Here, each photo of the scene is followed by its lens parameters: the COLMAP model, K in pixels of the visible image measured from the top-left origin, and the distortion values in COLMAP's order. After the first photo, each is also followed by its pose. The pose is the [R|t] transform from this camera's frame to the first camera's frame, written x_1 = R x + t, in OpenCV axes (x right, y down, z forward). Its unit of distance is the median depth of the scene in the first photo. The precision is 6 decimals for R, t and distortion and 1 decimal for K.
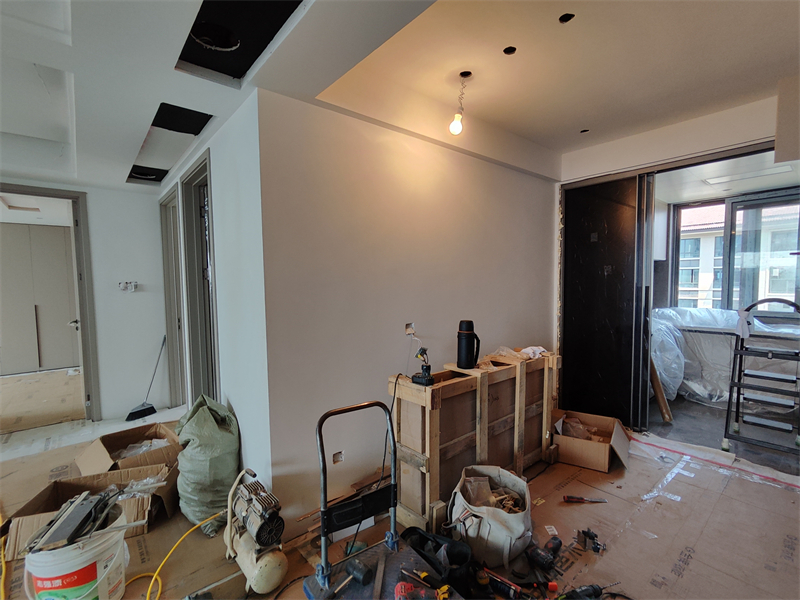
lens RADIAL K [[372.5, 0, 402.1], [0, 372.5, 303.7], [0, 0, 1]] dist [-0.001011, 0.011352]
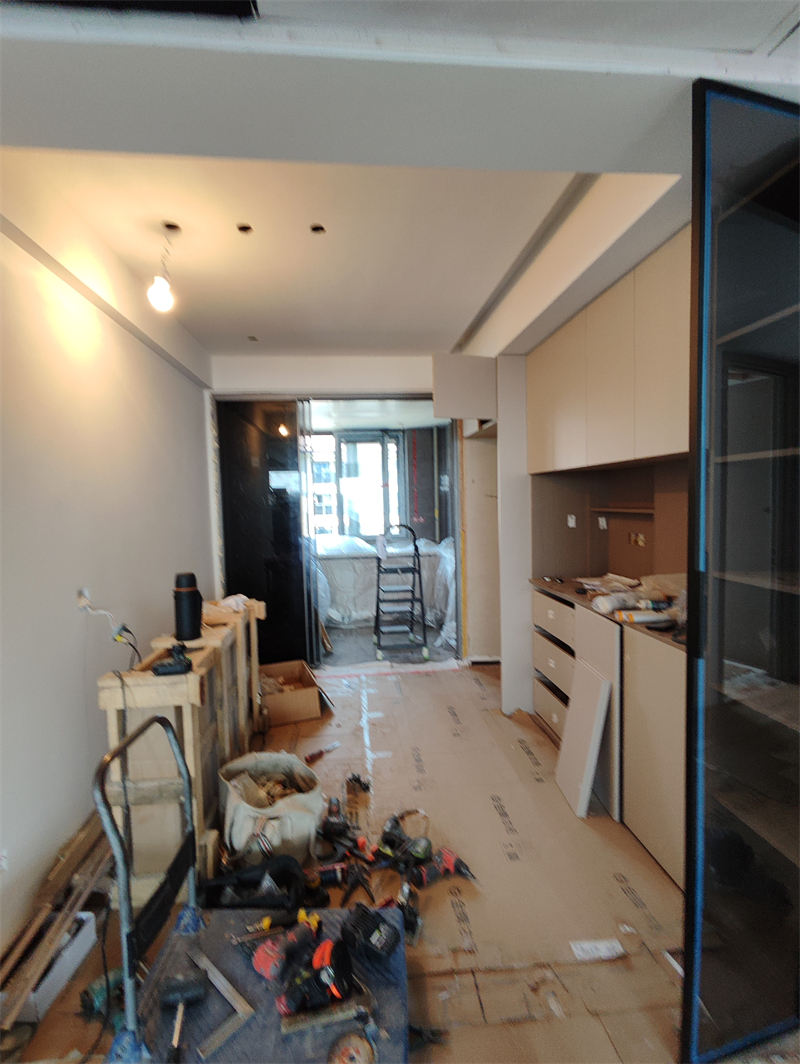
lens RADIAL K [[484.4, 0, 382.9], [0, 484.4, 534.1], [0, 0, 1]] dist [-0.004613, 0.007701]
pose [[0.606539, -0.059873, 0.792796, -0.287400], [0.069071, 0.997358, 0.022478, -0.020082], [-0.792047, 0.041126, 0.609073, 0.119240]]
